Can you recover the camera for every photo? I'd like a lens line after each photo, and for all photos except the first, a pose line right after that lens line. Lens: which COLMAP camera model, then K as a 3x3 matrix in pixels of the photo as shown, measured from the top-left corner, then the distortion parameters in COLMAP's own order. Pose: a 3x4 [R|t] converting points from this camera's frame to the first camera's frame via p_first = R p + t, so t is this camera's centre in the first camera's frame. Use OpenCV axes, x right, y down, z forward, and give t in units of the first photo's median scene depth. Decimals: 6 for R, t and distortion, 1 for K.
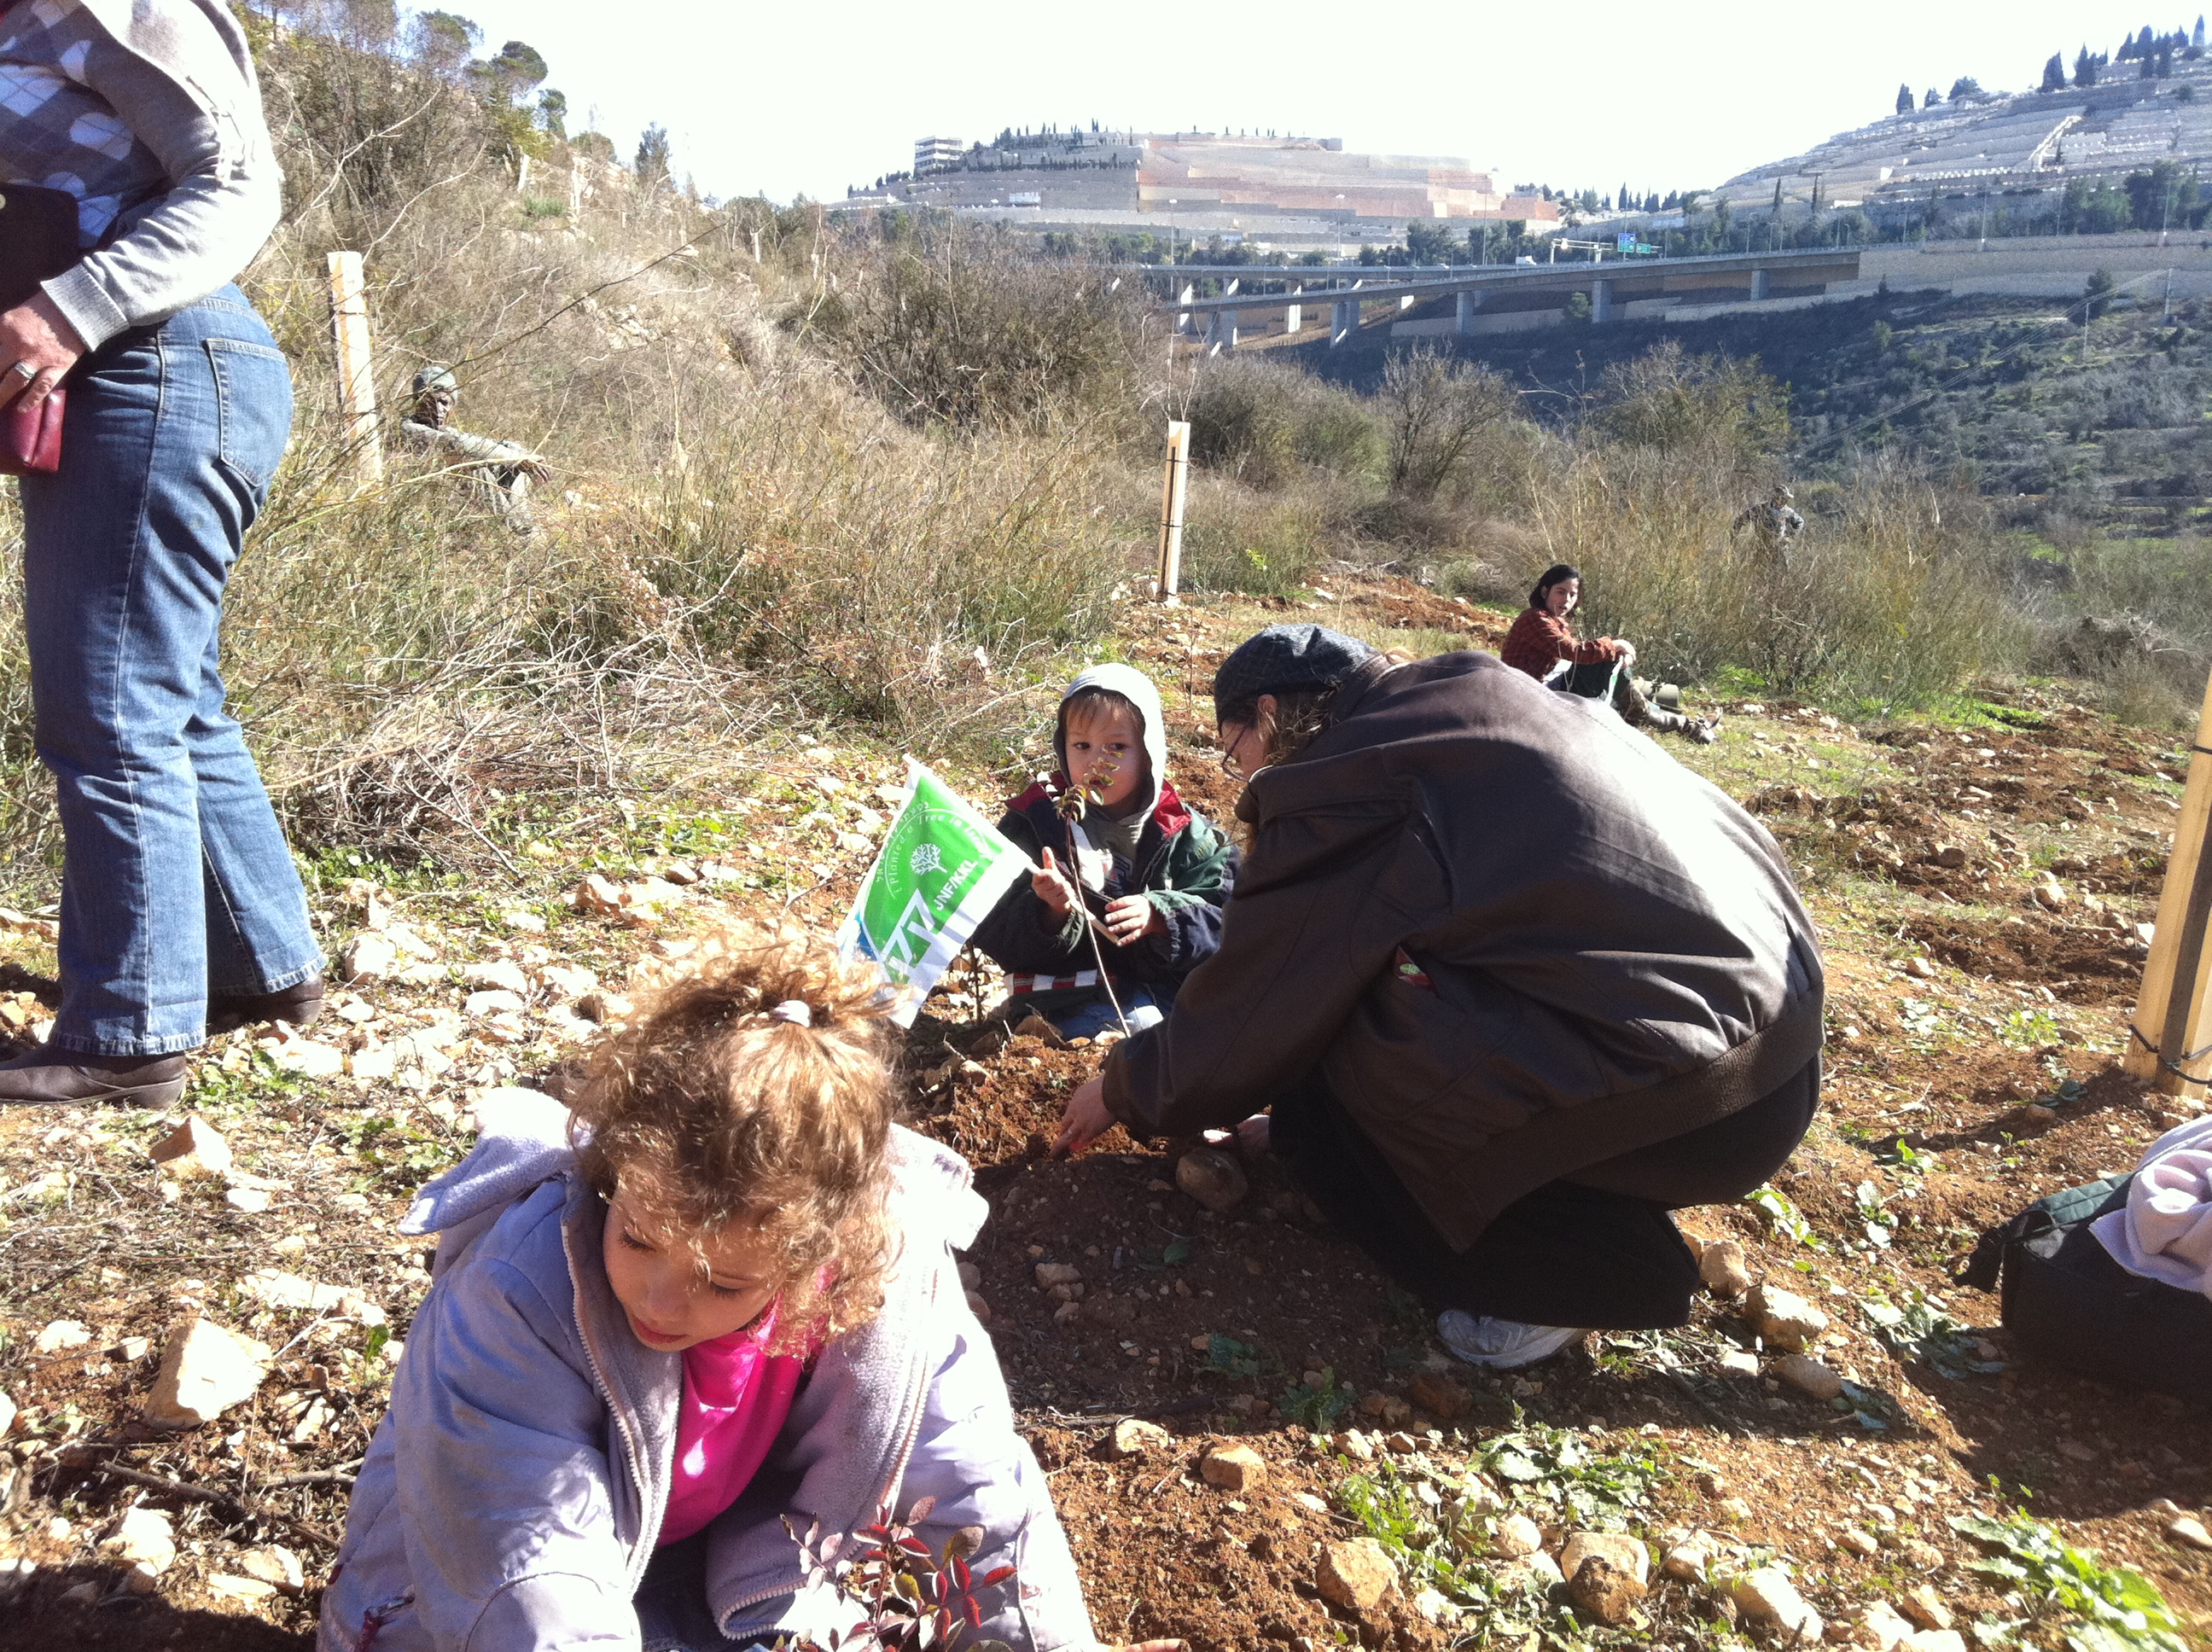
lens RADIAL K [[2108.9, 0, 1106.0], [0, 2108.9, 826.0], [0, 0, 1]] dist [0.113359, -0.211271]
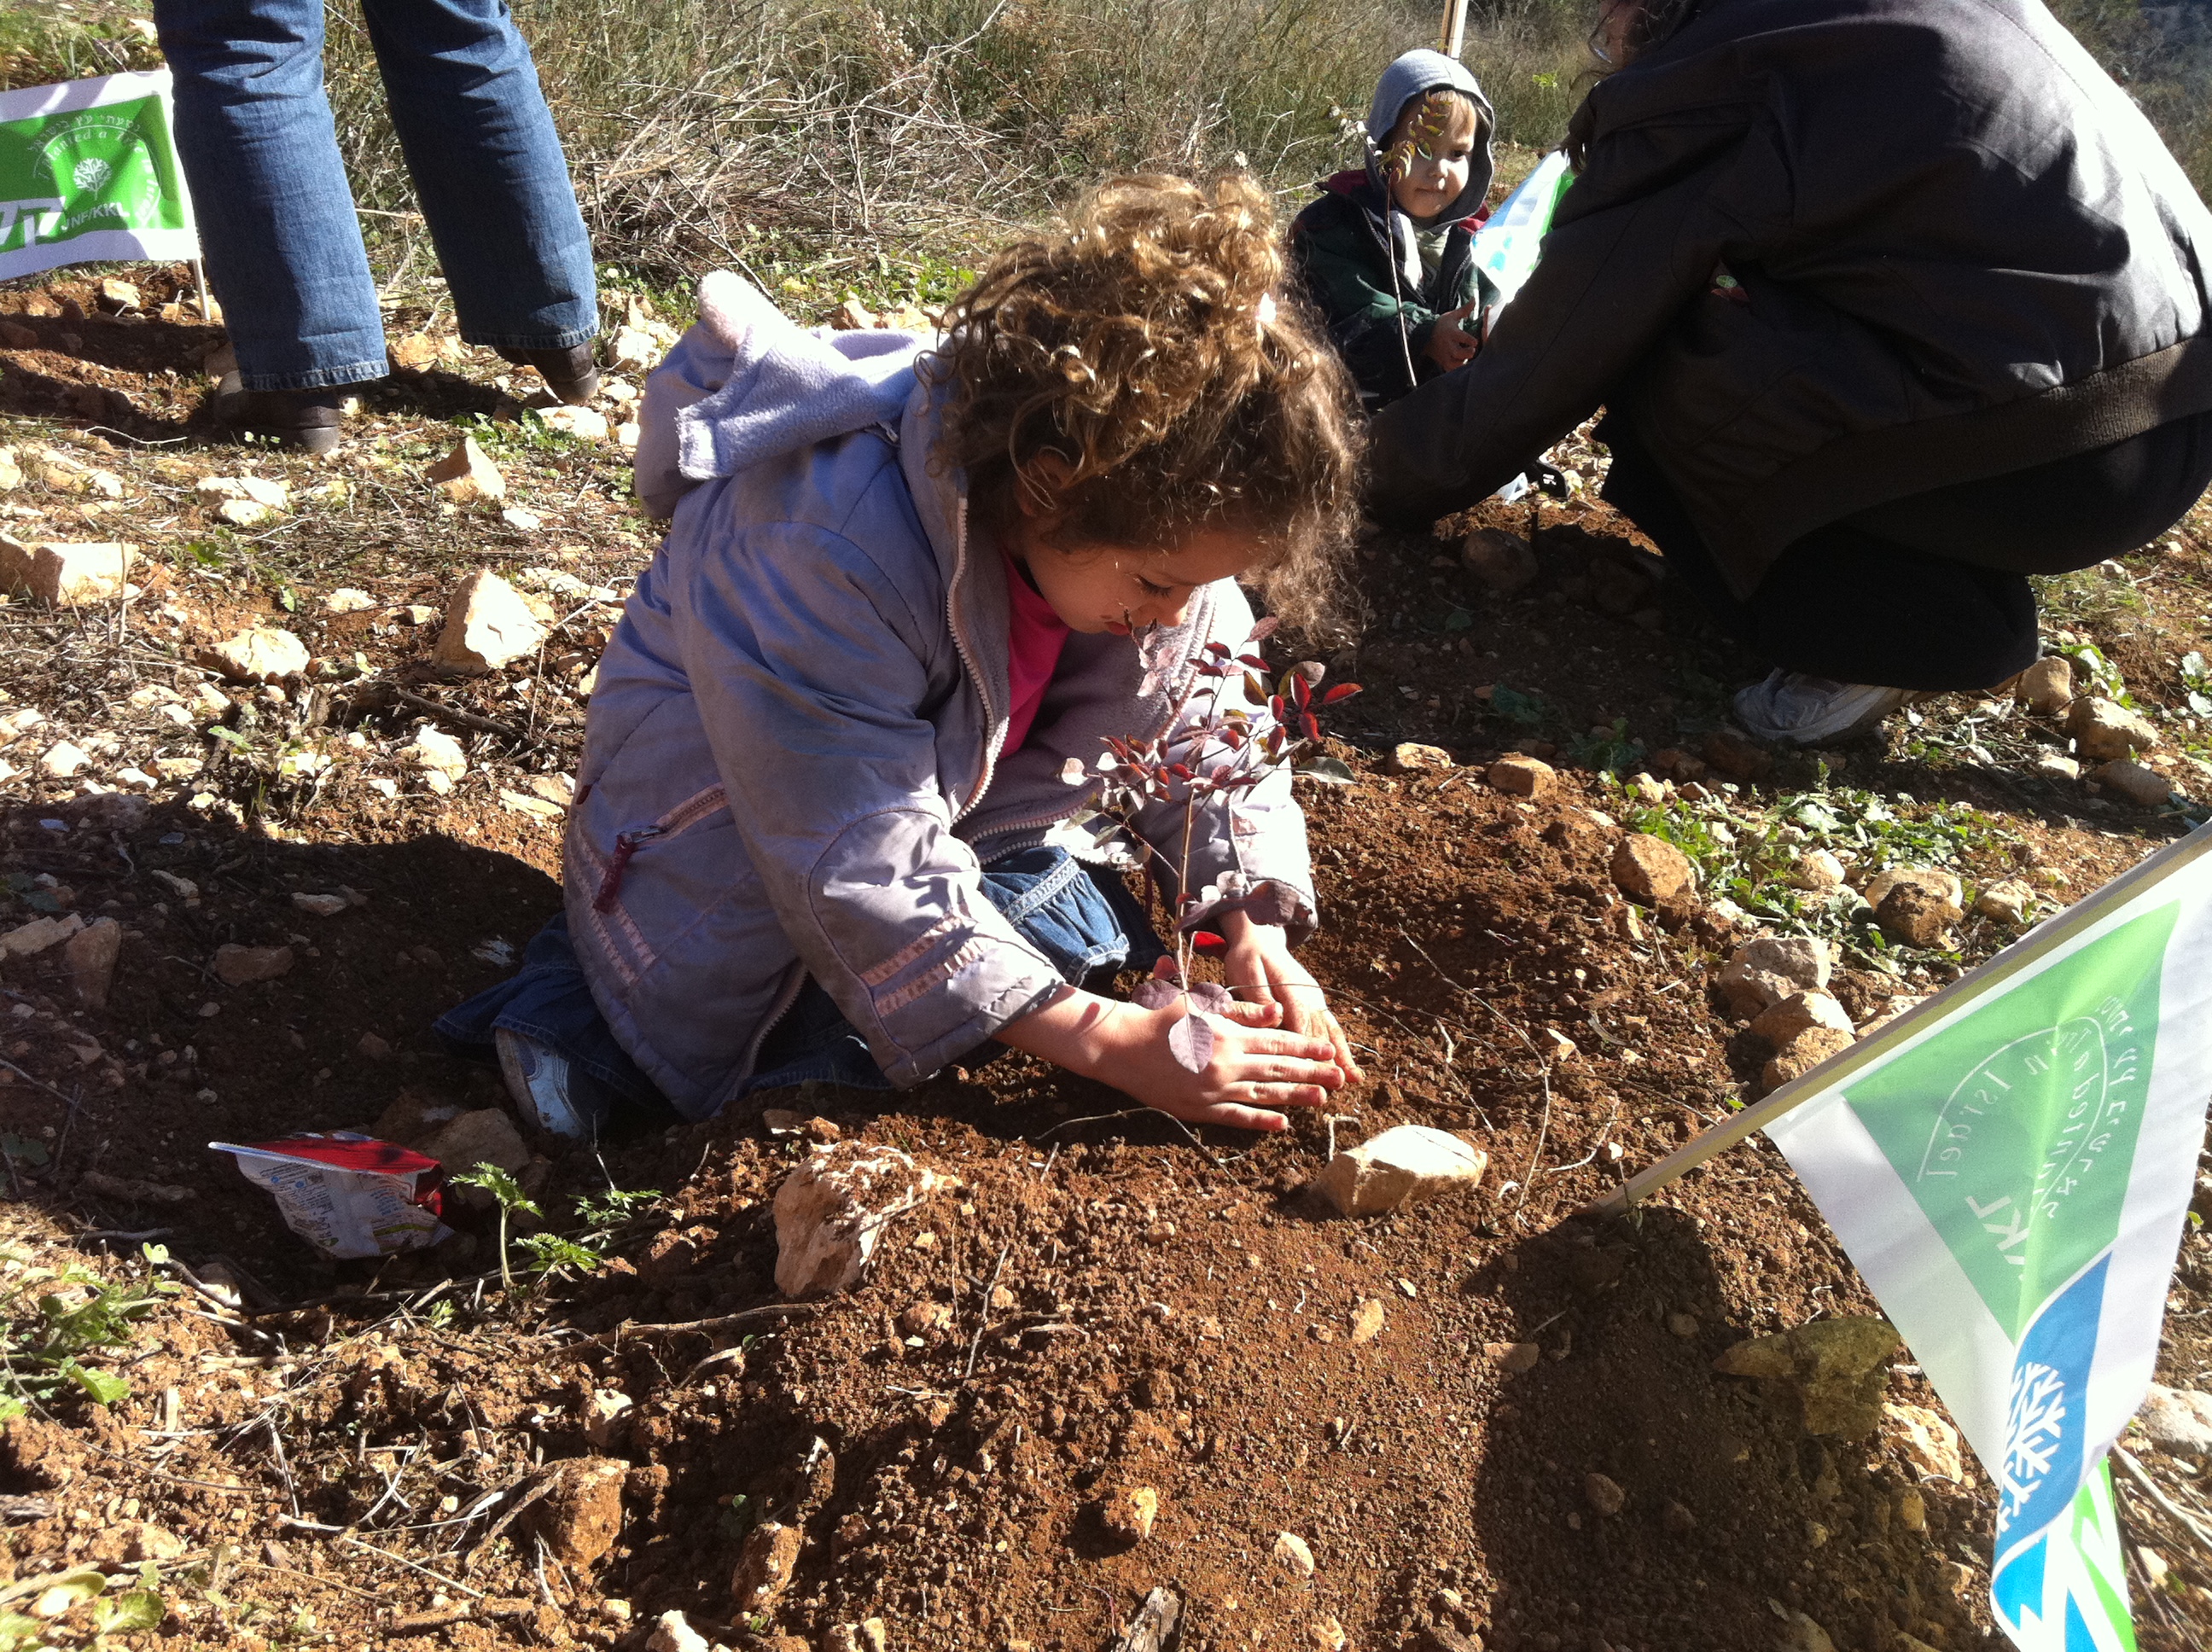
lens RADIAL K [[2108.9, 0, 1106.0], [0, 2108.9, 826.0], [0, 0, 1]] dist [0.113359, -0.211271]
pose [[0.993106, 0.069514, -0.094381, -0.032820], [-0.051239, 0.981619, 0.183842, 0.145094], [0.105426, -0.177739, 0.978414, 0.036903]]
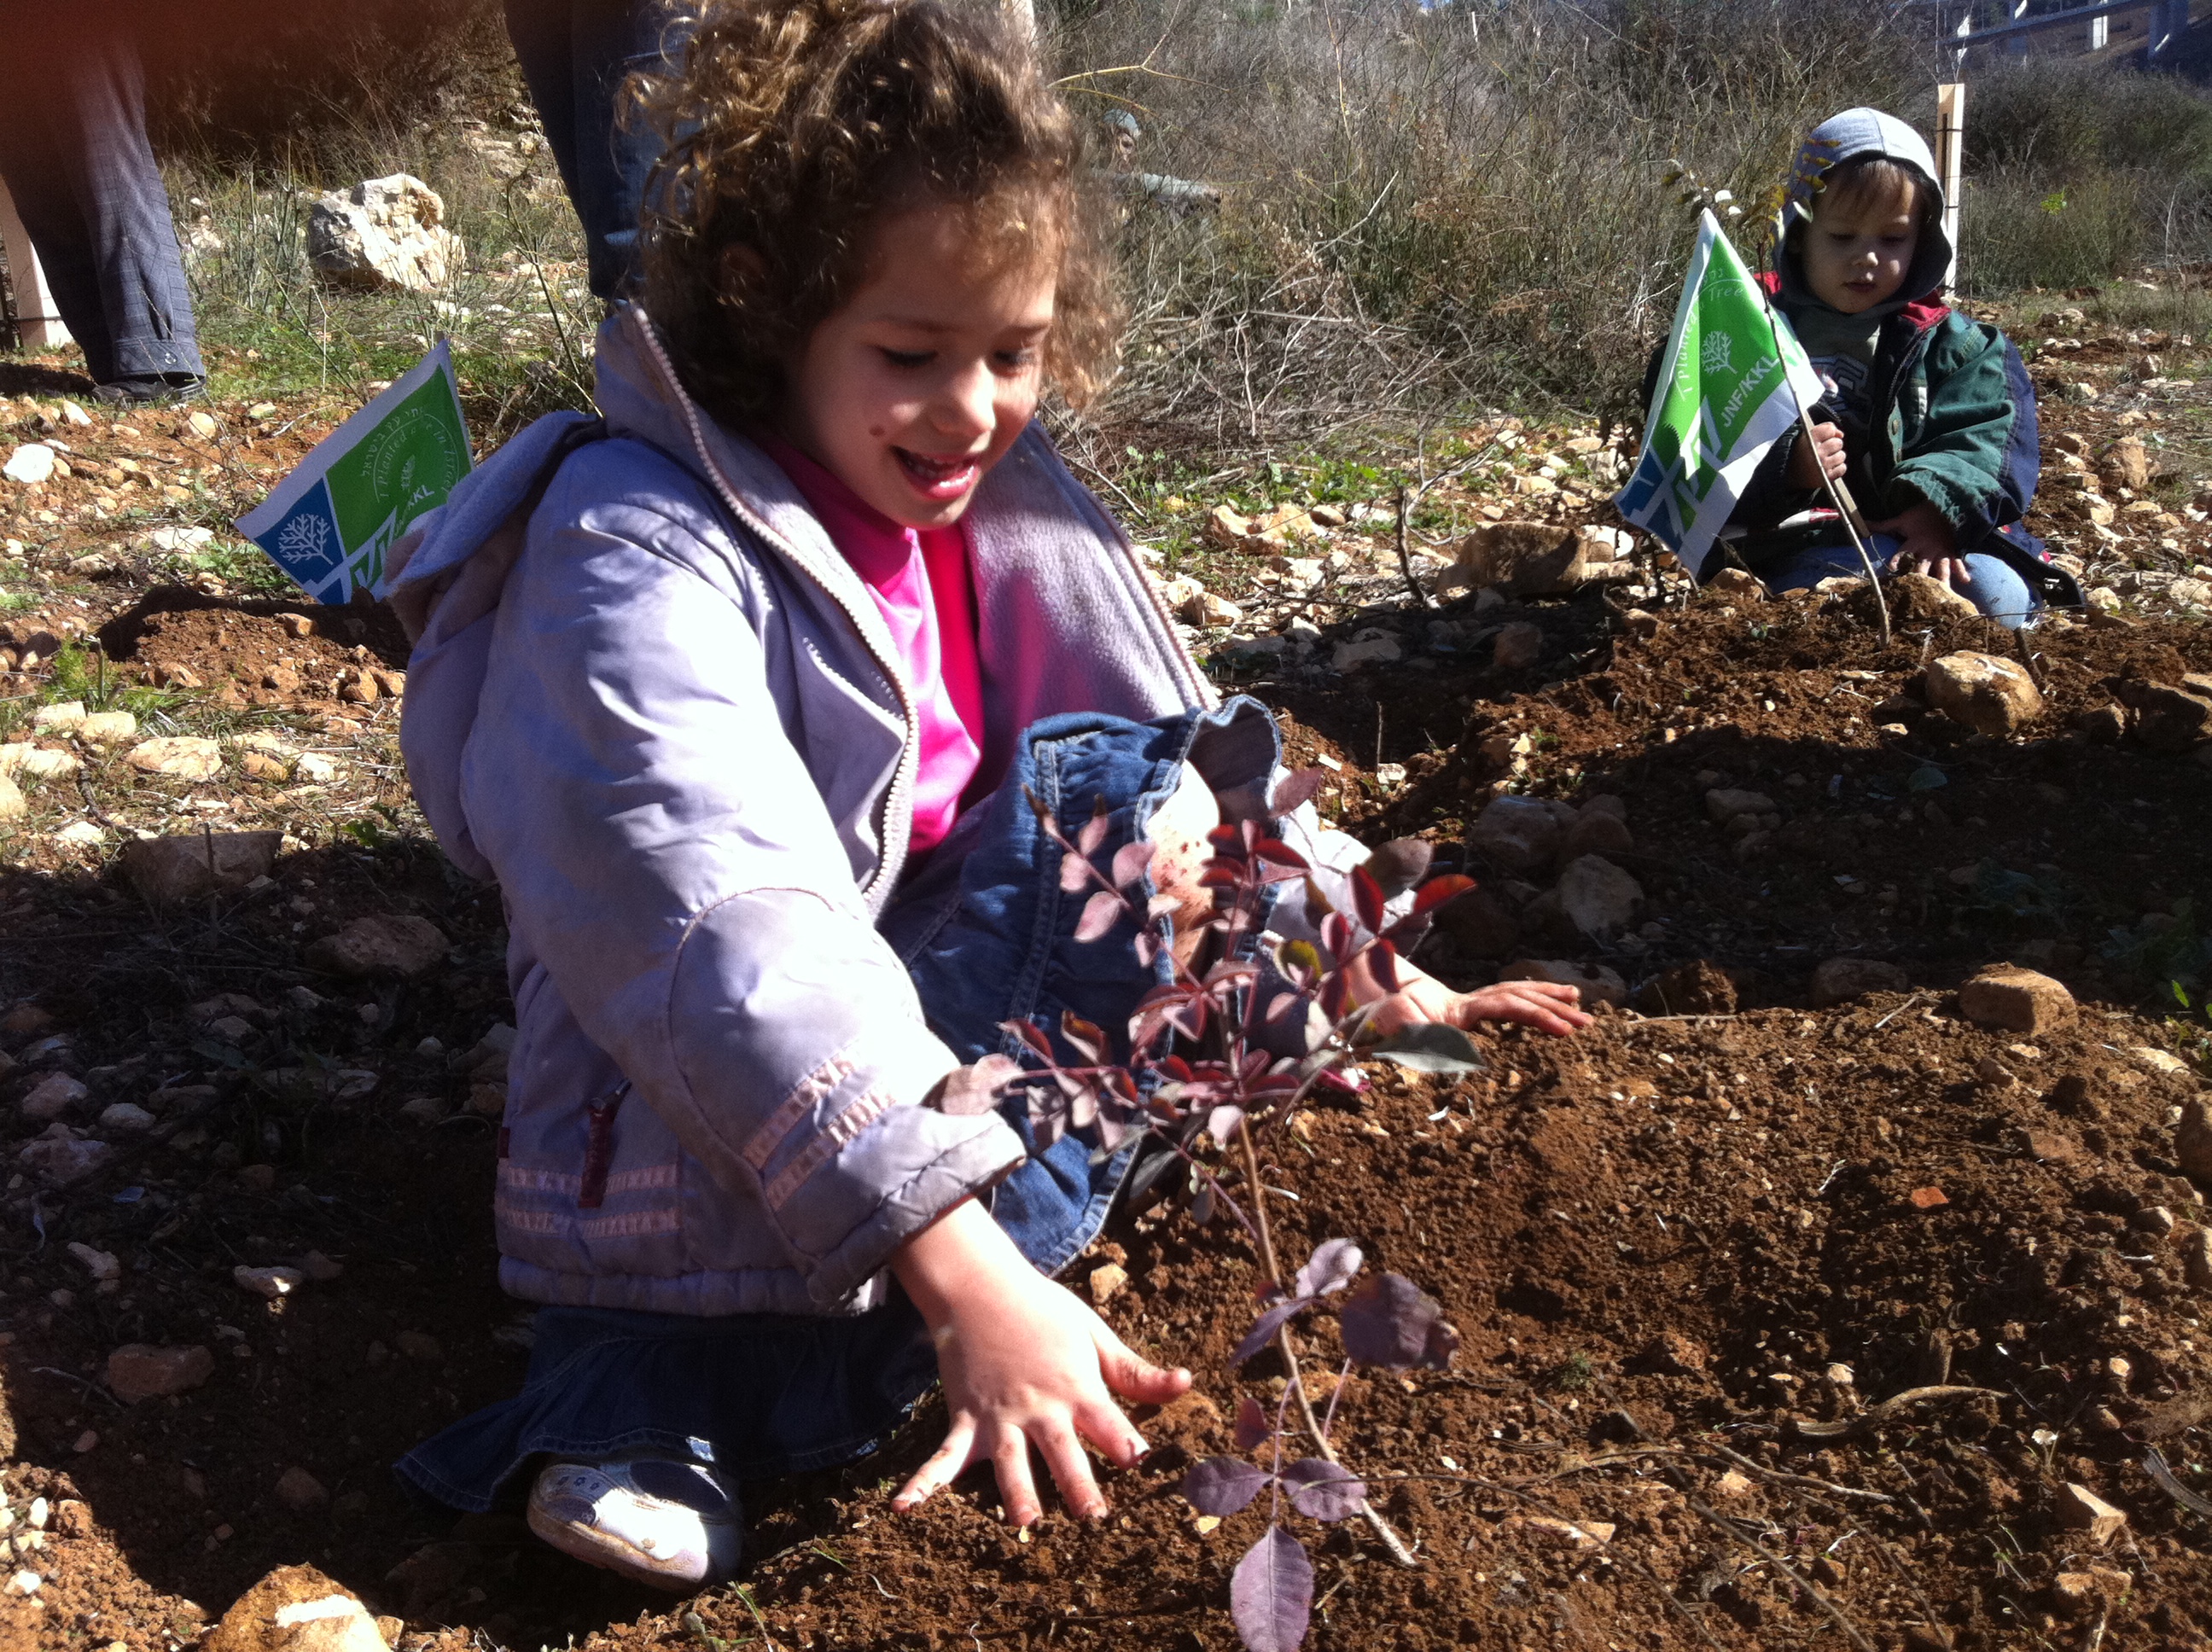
lens RADIAL K [[2067.2, 0, 1093.8], [0, 2067.2, 849.6], [0, 0, 1]] dist [0.065167, -0.078469]
pose [[0.934843, -0.021171, -0.354429, 0.023086], [0.053555, 0.995208, 0.081809, 0.179382], [0.350999, -0.095460, 0.931497, 0.321063]]
